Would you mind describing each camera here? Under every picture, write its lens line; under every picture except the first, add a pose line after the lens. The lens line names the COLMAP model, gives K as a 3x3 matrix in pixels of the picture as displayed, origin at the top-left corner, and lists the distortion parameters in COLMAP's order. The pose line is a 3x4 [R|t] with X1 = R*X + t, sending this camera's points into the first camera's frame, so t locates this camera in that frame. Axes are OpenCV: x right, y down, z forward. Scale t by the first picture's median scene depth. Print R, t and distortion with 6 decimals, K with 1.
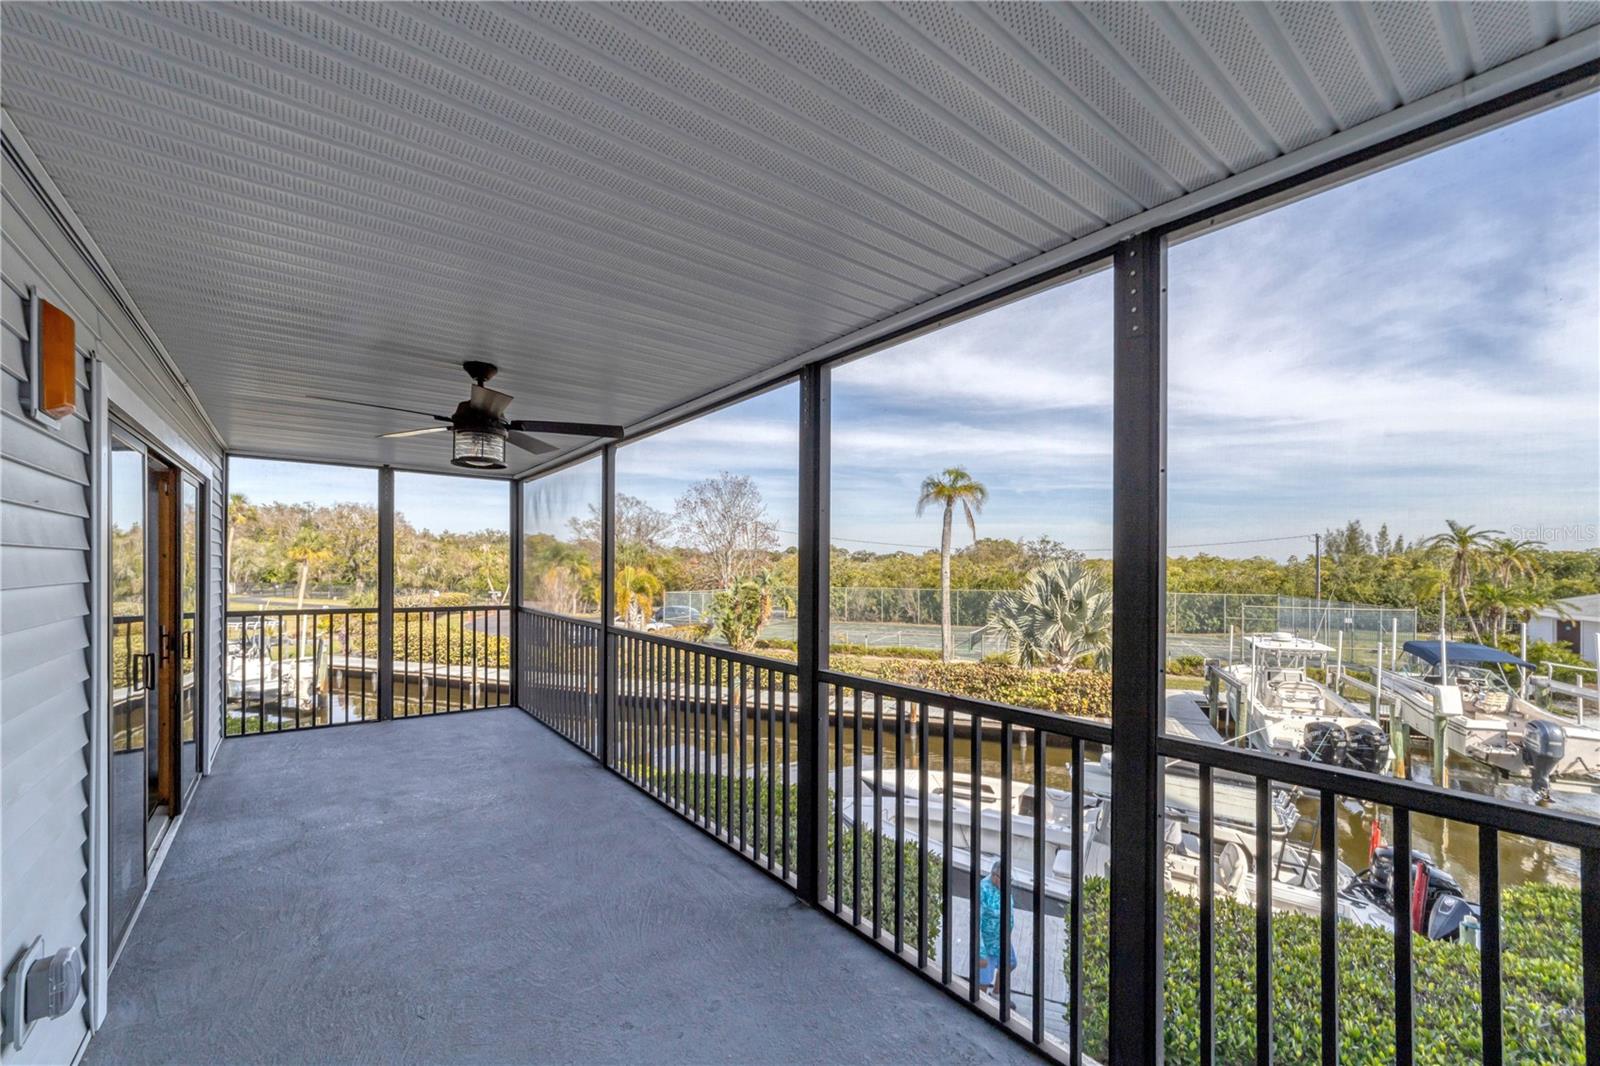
lens RADIAL K [[656.7, 0, 855.8], [0, 656.7, 503.7], [0, 0, 1]] dist [-0.015293, 0.000430]
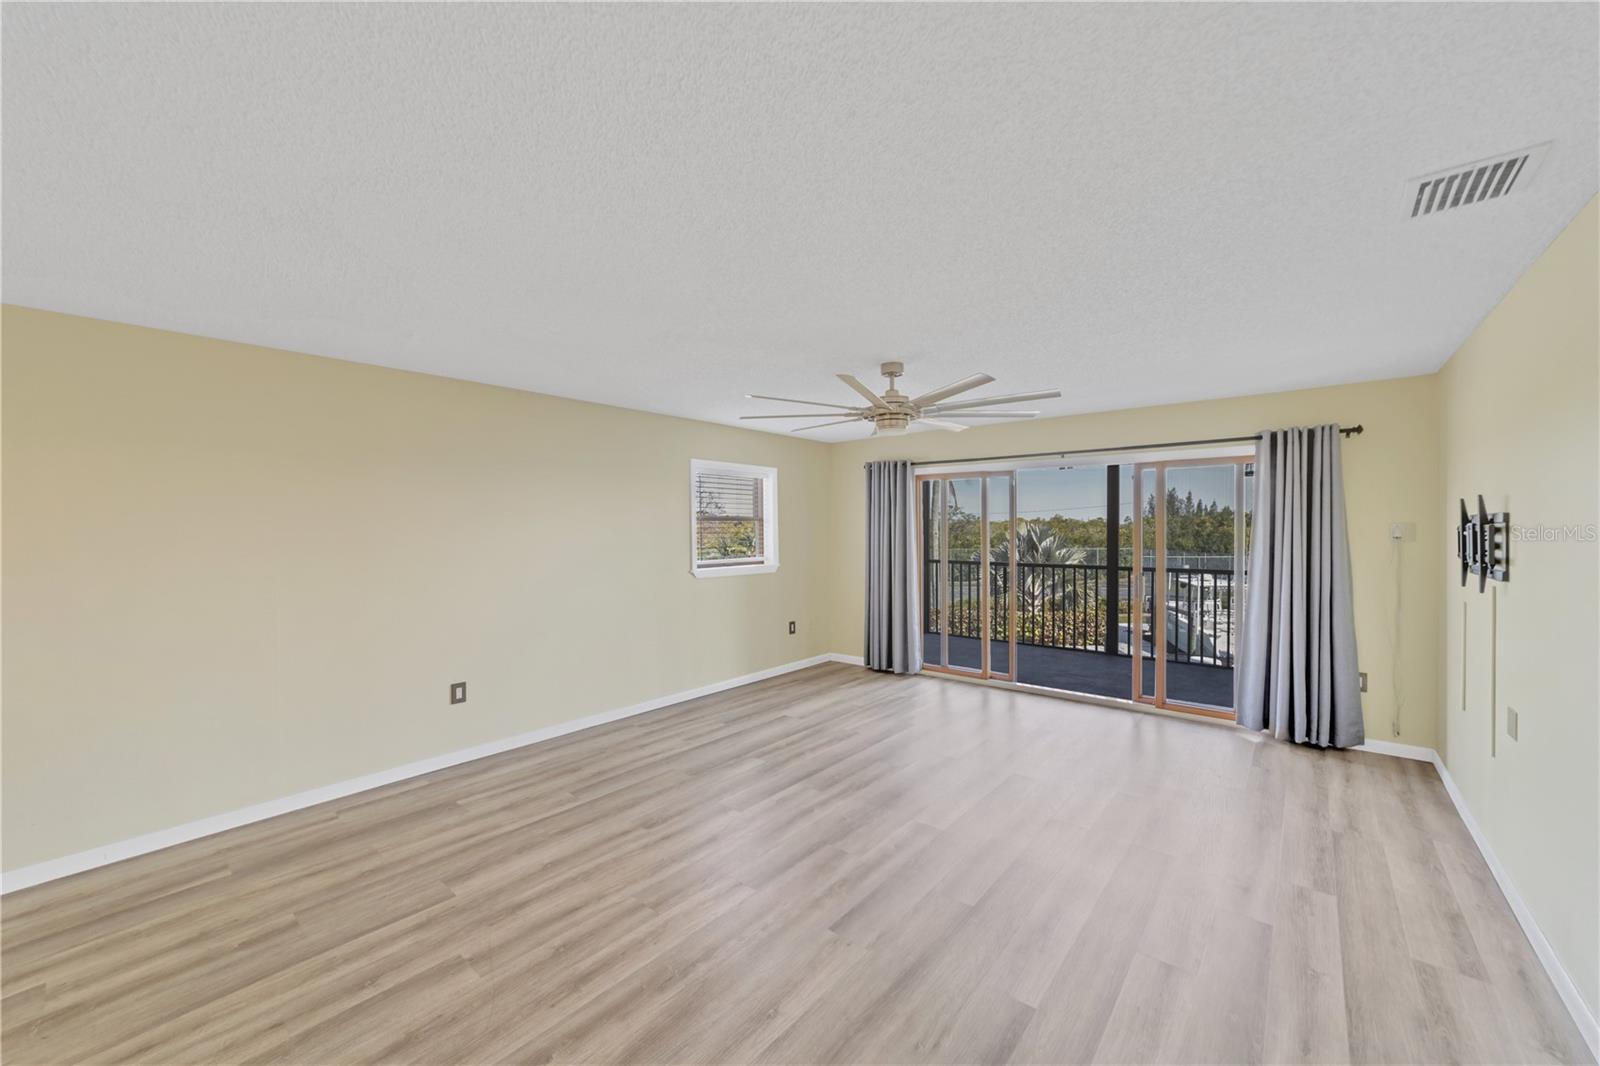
lens RADIAL K [[617.7, 0, 805.3], [0, 617.7, 532.8], [0, 0, 1]] dist [-0.010441, 0.004569]
pose [[0.982966, -0.016439, 0.183053, -0.175035], [-0.002299, 0.994814, 0.101686, -0.005863], [-0.183776, -0.100375, 0.977830, -0.024278]]
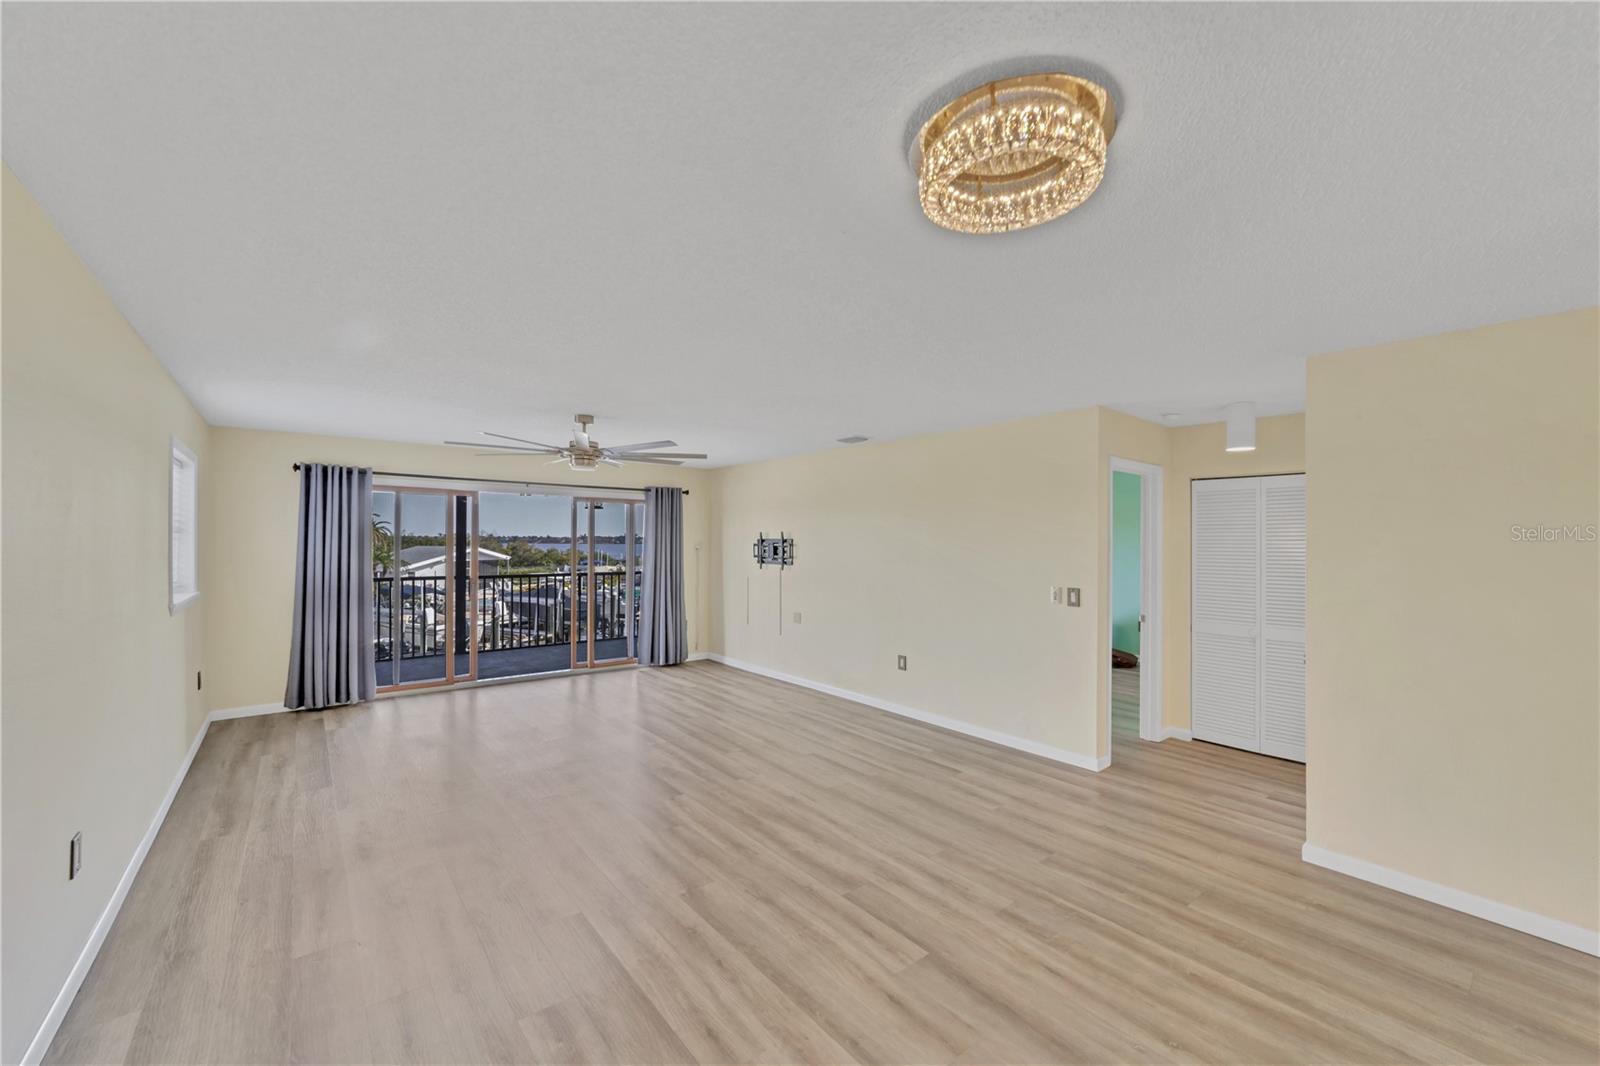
lens RADIAL K [[627.2, 0, 794.7], [0, 627.2, 535.3], [0, 0, 1]] dist [-0.010328, 0.000980]
pose [[0.019957, -0.001115, 0.999800, -0.259901], [-0.097054, 0.995274, 0.003047, -0.003167], [-0.995079, -0.097096, 0.019755, 0.019342]]
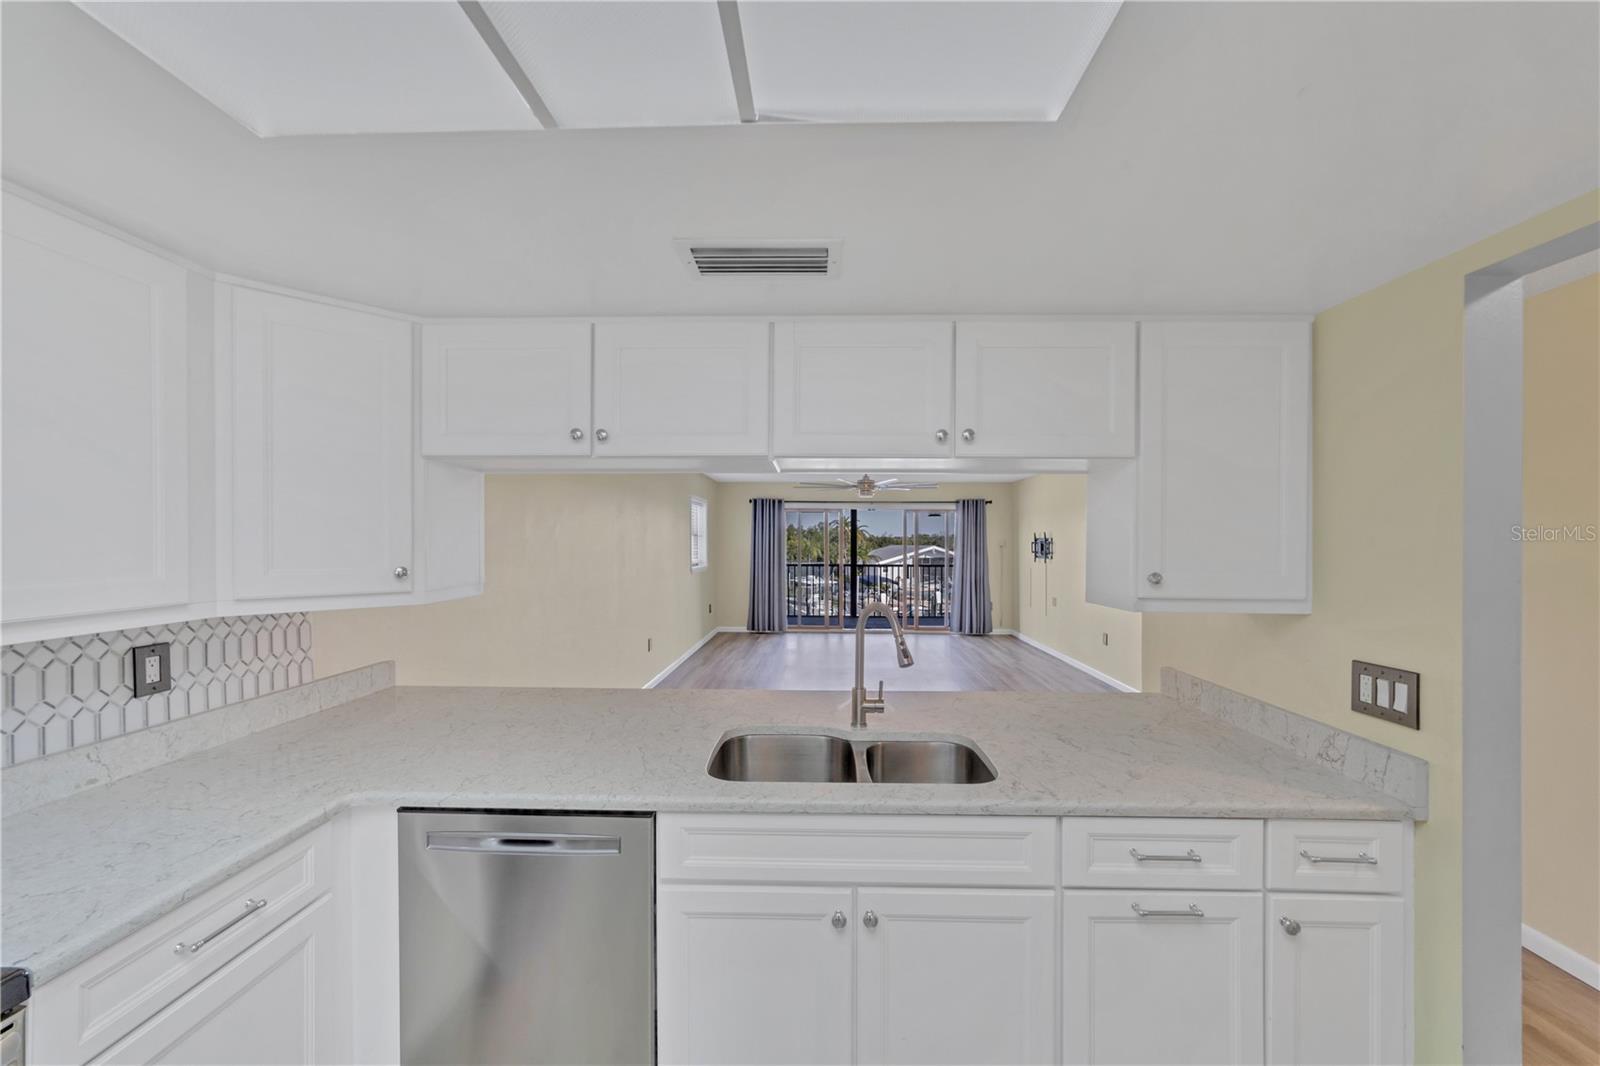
lens RADIAL K [[630.5, 0, 809.1], [0, 630.5, 540.6], [0, 0, 1]] dist [-0.002897, -0.000044]
pose [[0.658064, -0.010863, 0.752883, -0.301023], [-0.065834, 0.995237, 0.071903, -0.010574], [-0.750078, -0.096882, 0.654215, -0.051746]]
